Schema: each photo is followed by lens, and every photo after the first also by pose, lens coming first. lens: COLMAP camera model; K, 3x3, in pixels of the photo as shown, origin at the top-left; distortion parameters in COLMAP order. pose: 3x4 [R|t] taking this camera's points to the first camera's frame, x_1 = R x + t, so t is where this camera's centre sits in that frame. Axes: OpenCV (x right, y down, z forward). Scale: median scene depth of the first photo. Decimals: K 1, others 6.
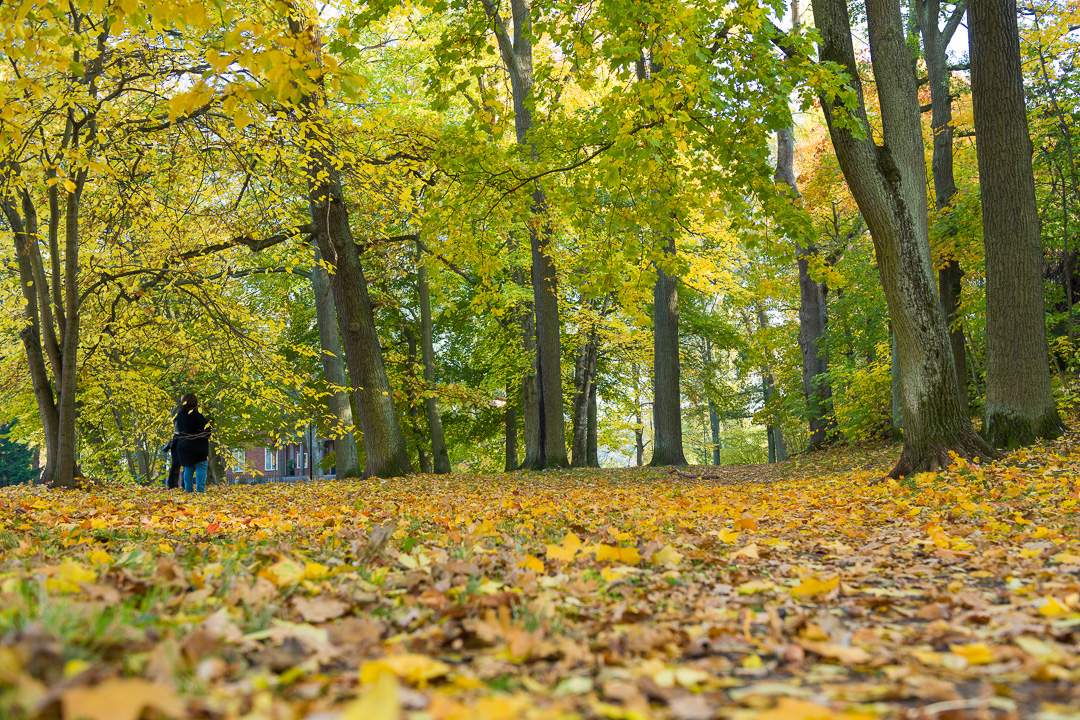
lens RADIAL K [[1076.7, 0, 589.7], [0, 1076.7, 358.9], [0, 0, 1]] dist [0.013507, 0.008568]
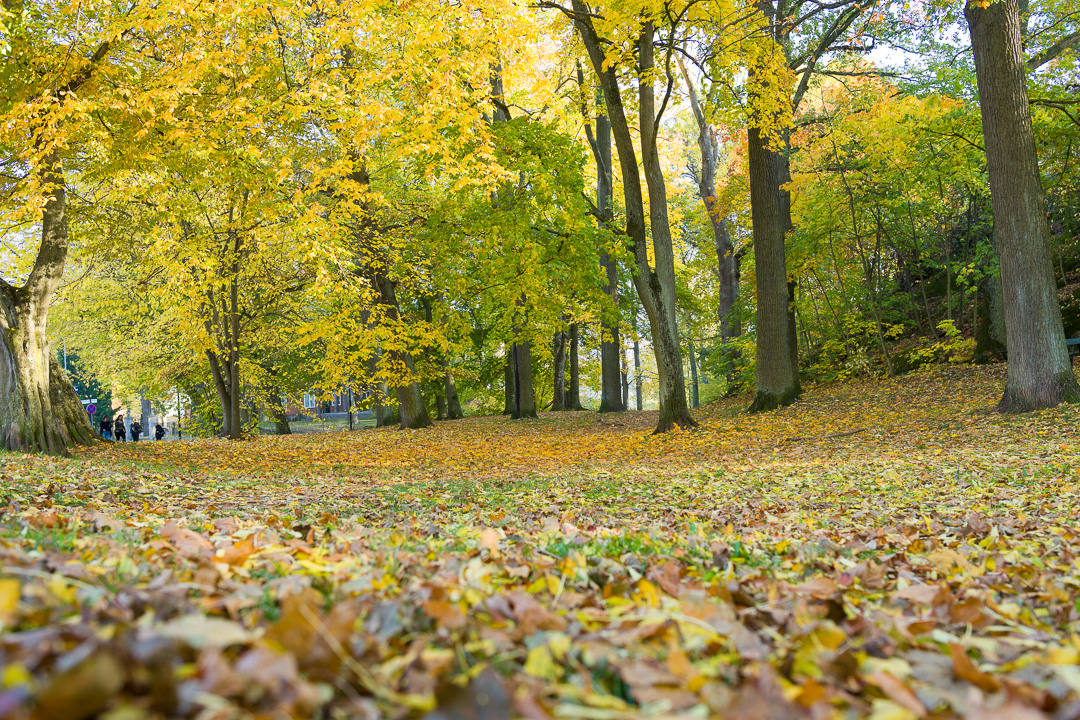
lens RADIAL K [[1075.3, 0, 540.0], [0, 1075.3, 360.0], [0, 0, 1]] dist [-0.003792, 0.002136]
pose [[0.998020, -0.017602, -0.060386, 0.078528], [0.021704, 0.997452, 0.067964, -0.078841], [0.059036, -0.069140, 0.995859, -0.474860]]
